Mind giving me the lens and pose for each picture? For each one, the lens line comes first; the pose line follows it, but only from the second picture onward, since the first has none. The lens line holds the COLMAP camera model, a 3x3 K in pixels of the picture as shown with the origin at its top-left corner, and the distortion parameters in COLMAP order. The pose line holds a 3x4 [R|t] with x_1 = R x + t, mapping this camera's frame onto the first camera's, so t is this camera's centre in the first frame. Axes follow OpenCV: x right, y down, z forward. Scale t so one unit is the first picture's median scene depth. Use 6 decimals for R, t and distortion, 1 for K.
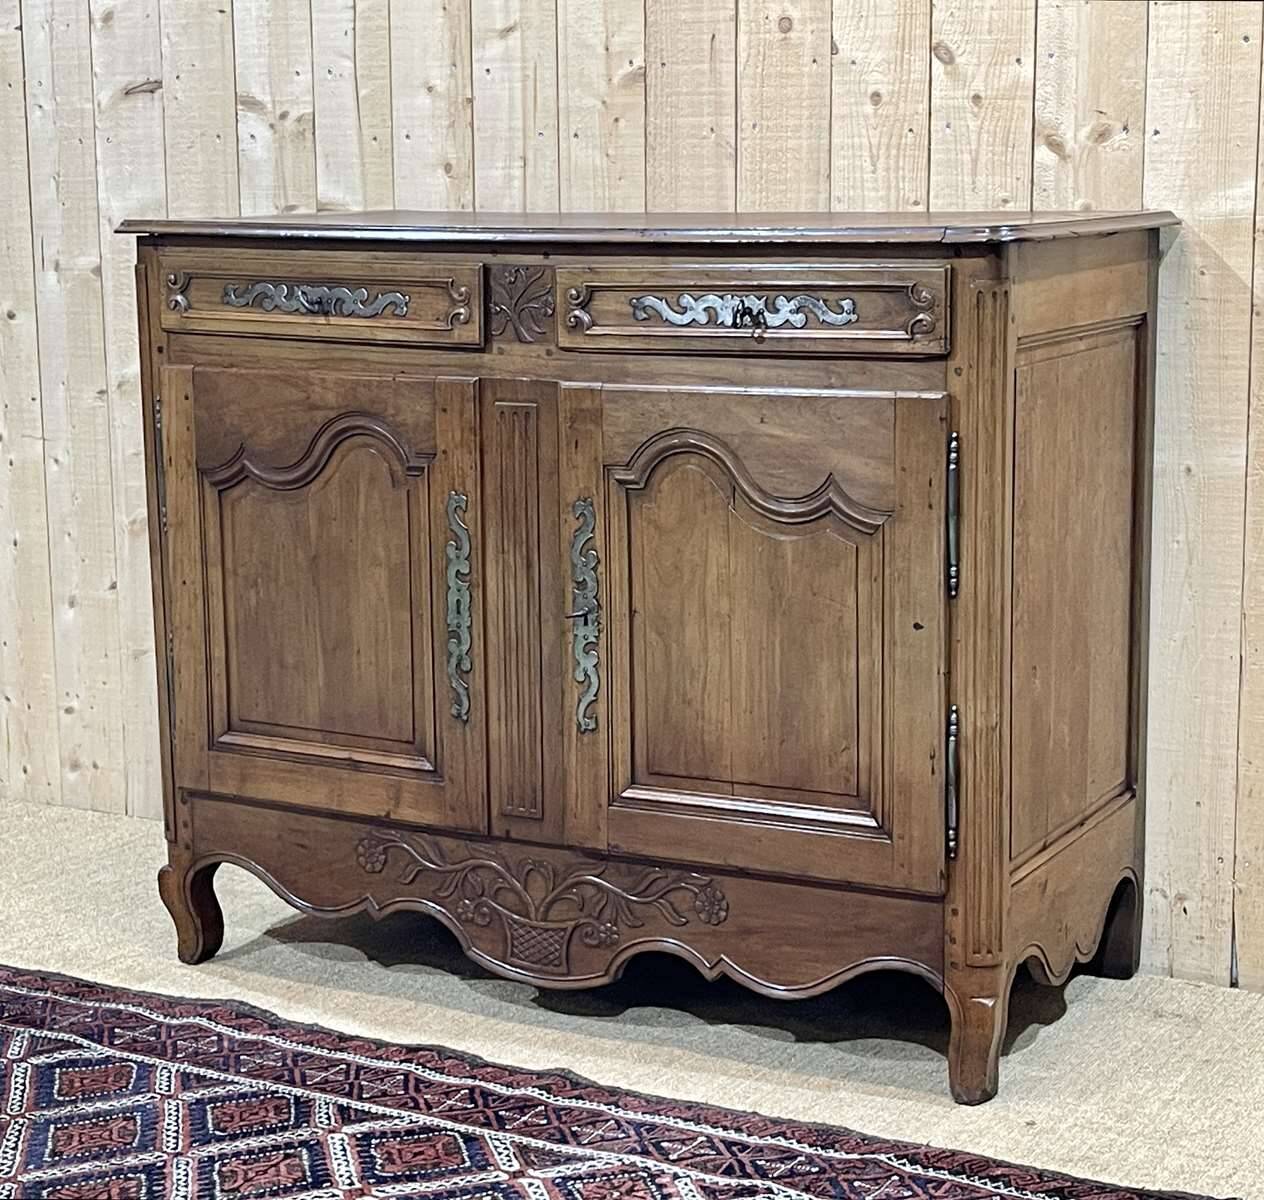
lens RADIAL K [[2460.8, 0, 628.2], [0, 2460.8, 602.4], [0, 0, 1]] dist [0.165481, -0.374486]
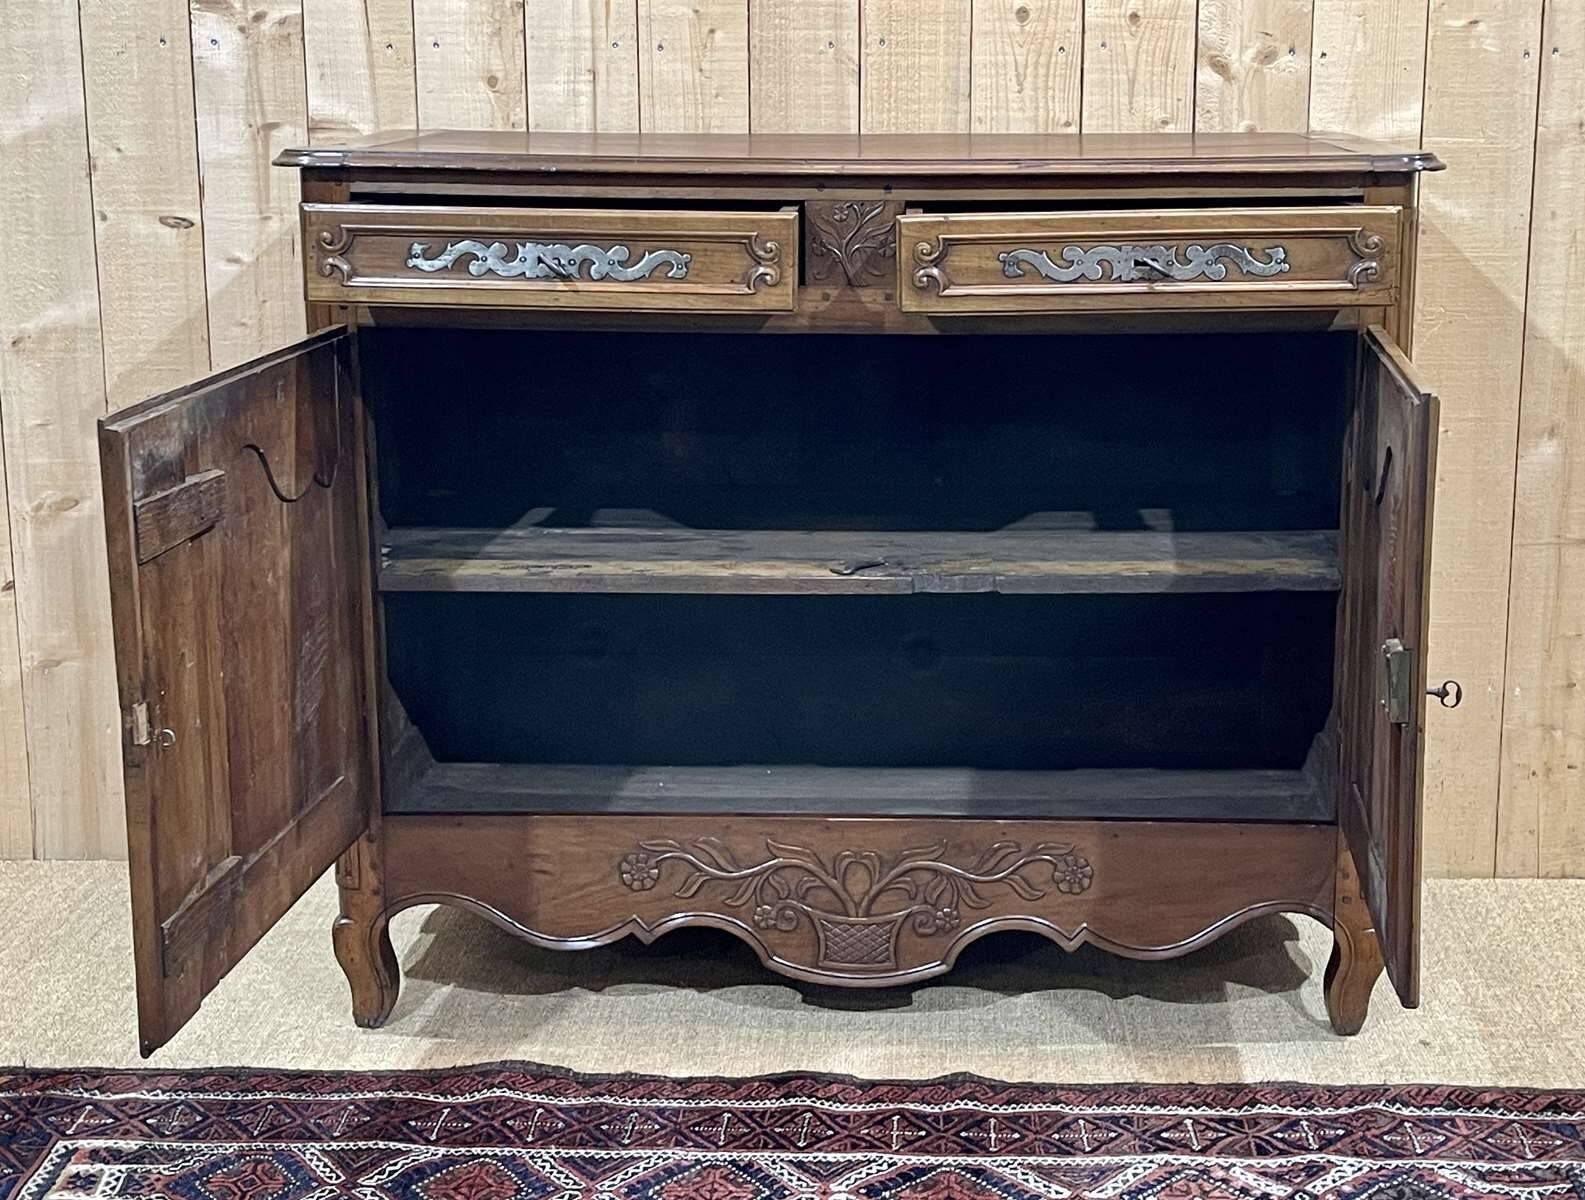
lens RADIAL K [[2381.4, 0, 853.0], [0, 2381.4, 560.3], [0, 0, 1]] dist [0.194738, -0.749495]
pose [[0.887186, -0.087341, 0.453071, -0.441556], [0.071728, 0.996090, 0.051568, -0.050077], [-0.455803, -0.013252, 0.889982, 0.219376]]
